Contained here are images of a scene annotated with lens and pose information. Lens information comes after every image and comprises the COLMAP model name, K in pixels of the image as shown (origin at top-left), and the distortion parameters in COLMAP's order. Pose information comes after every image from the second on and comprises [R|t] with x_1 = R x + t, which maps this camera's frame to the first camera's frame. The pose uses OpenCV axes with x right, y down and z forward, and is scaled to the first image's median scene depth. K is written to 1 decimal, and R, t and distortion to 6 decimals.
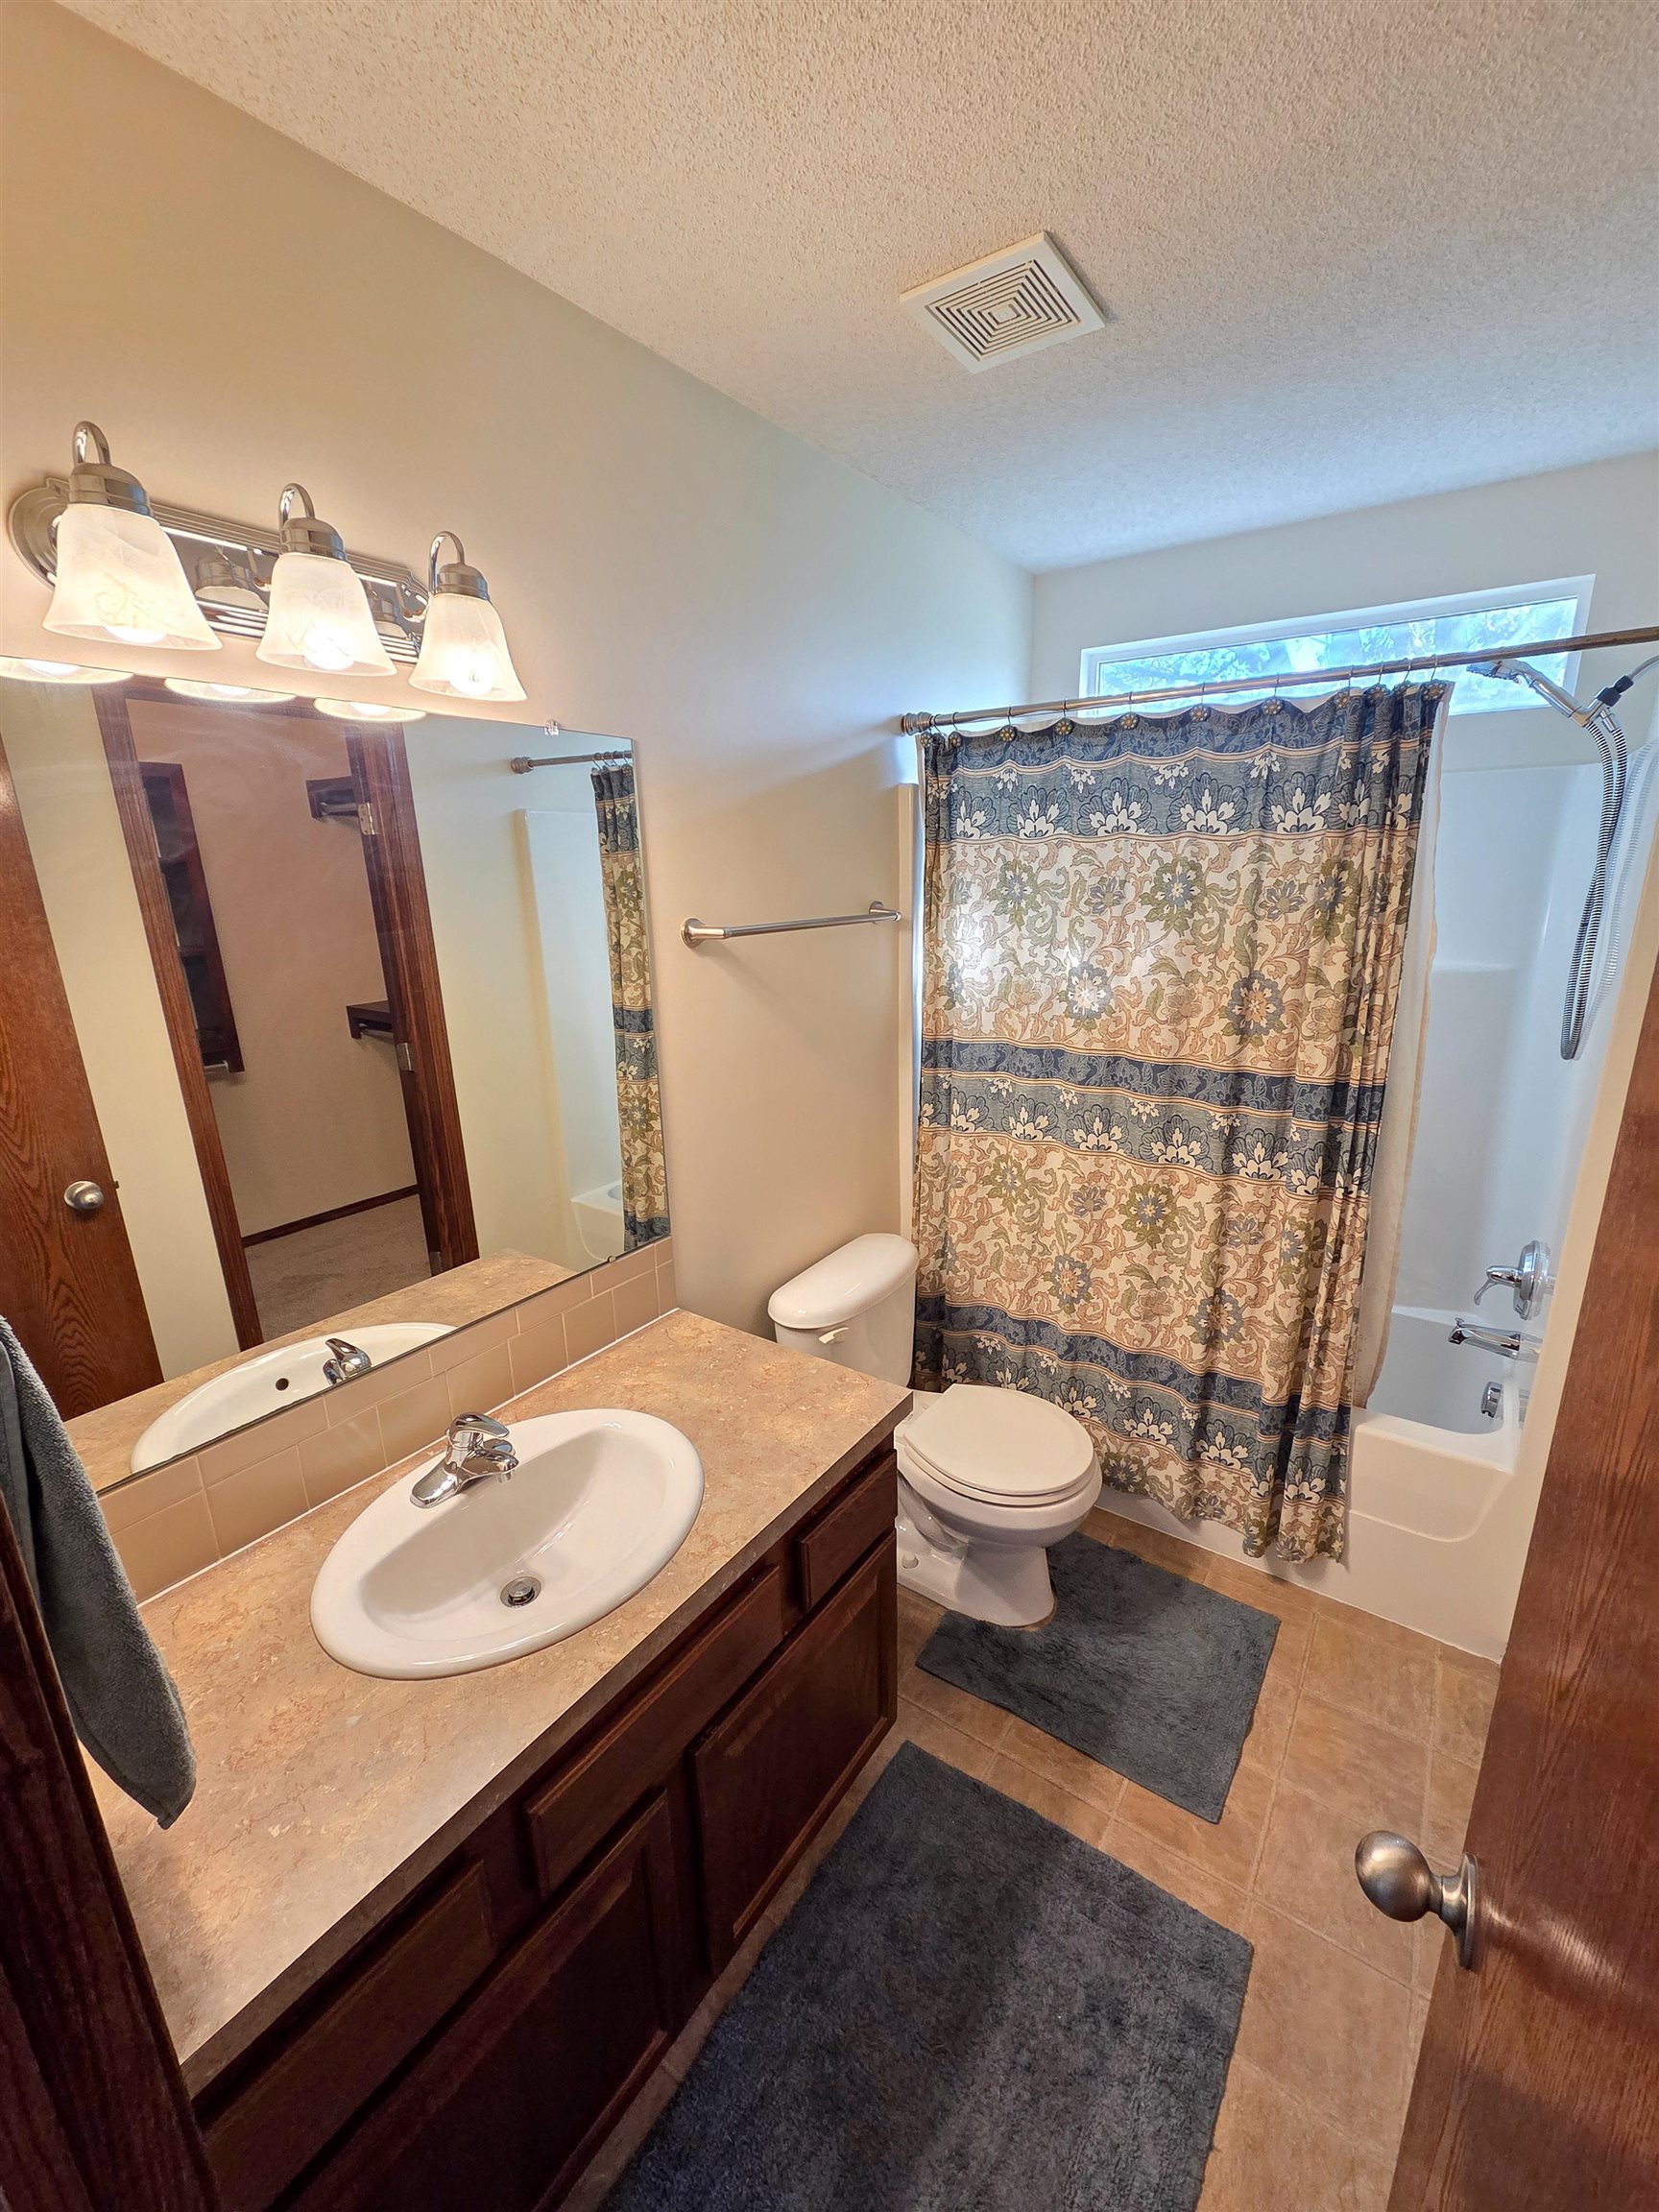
lens RADIAL K [[910.8, 0, 830.6], [0, 910.8, 1116.0], [0, 0, 1]] dist [0.000433, 0.000007]
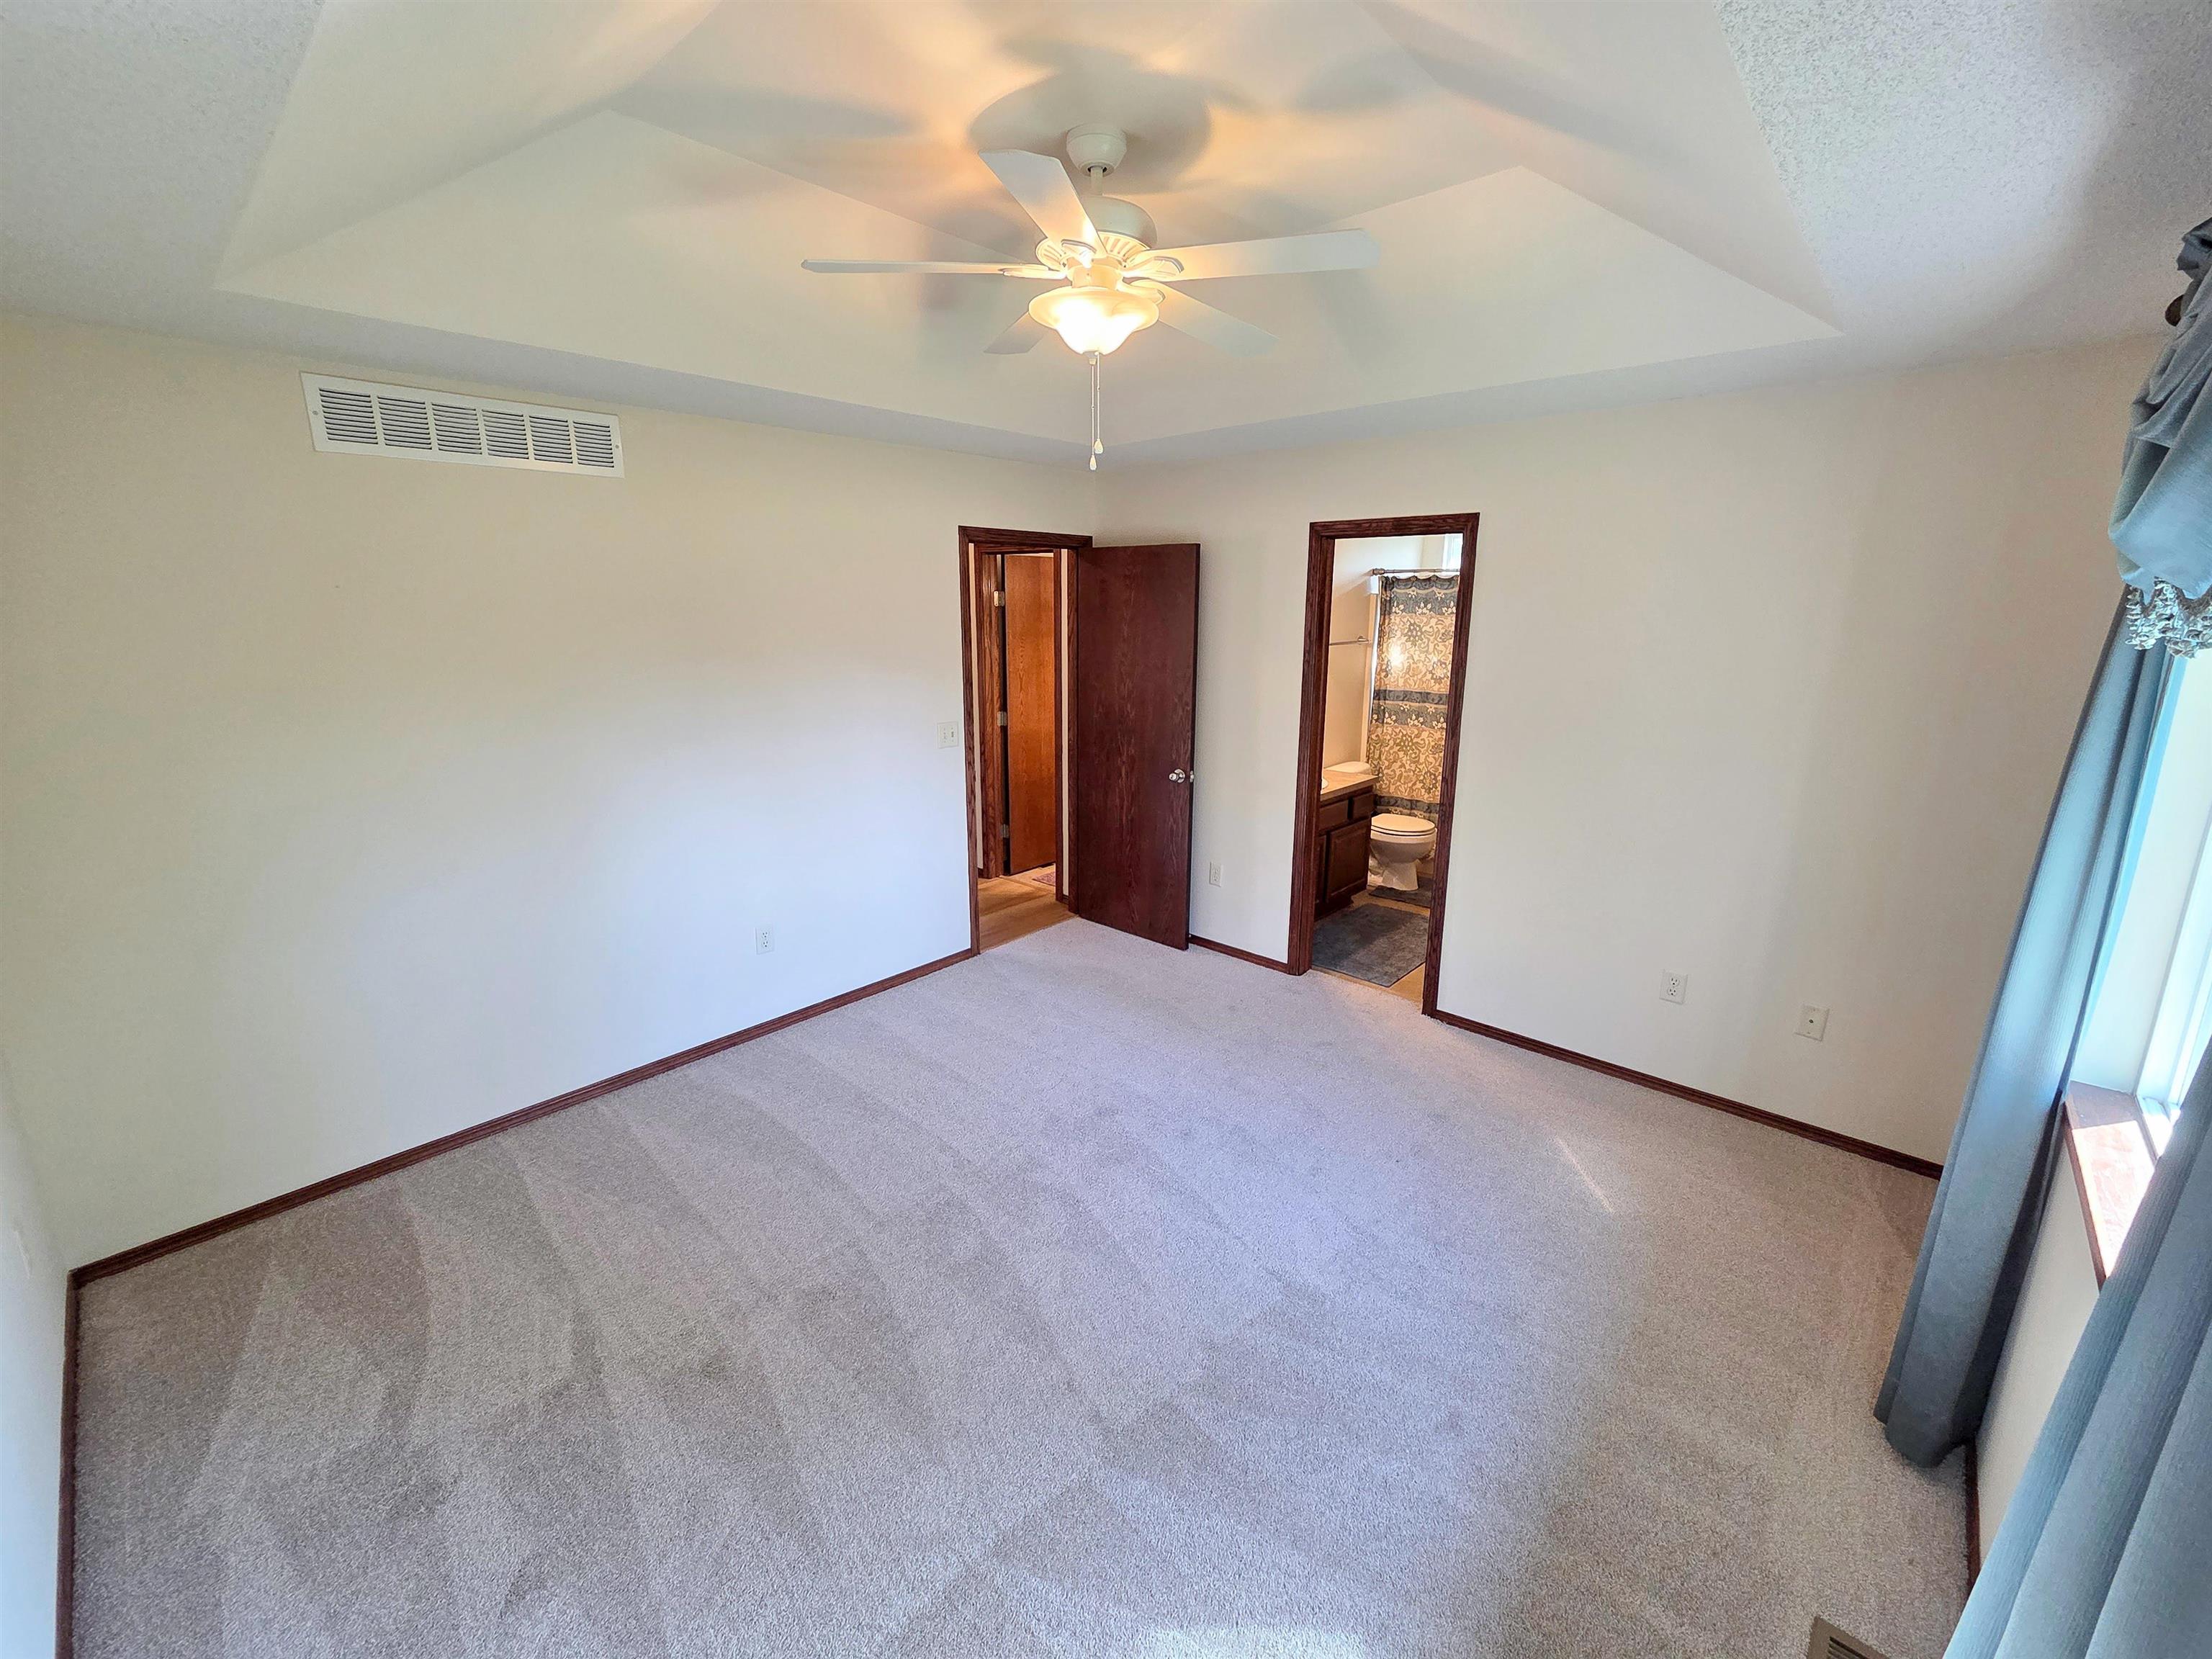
lens RADIAL K [[910.8, 0, 1098.9], [0, 910.8, 812.2], [0, 0, 1]] dist [0.000433, 0.000007]
pose [[0.991806, 0.051449, -0.116937, -0.369634], [-0.058195, 0.996788, -0.055026, 0.470636], [0.113730, 0.061381, 0.991614, -1.703153]]
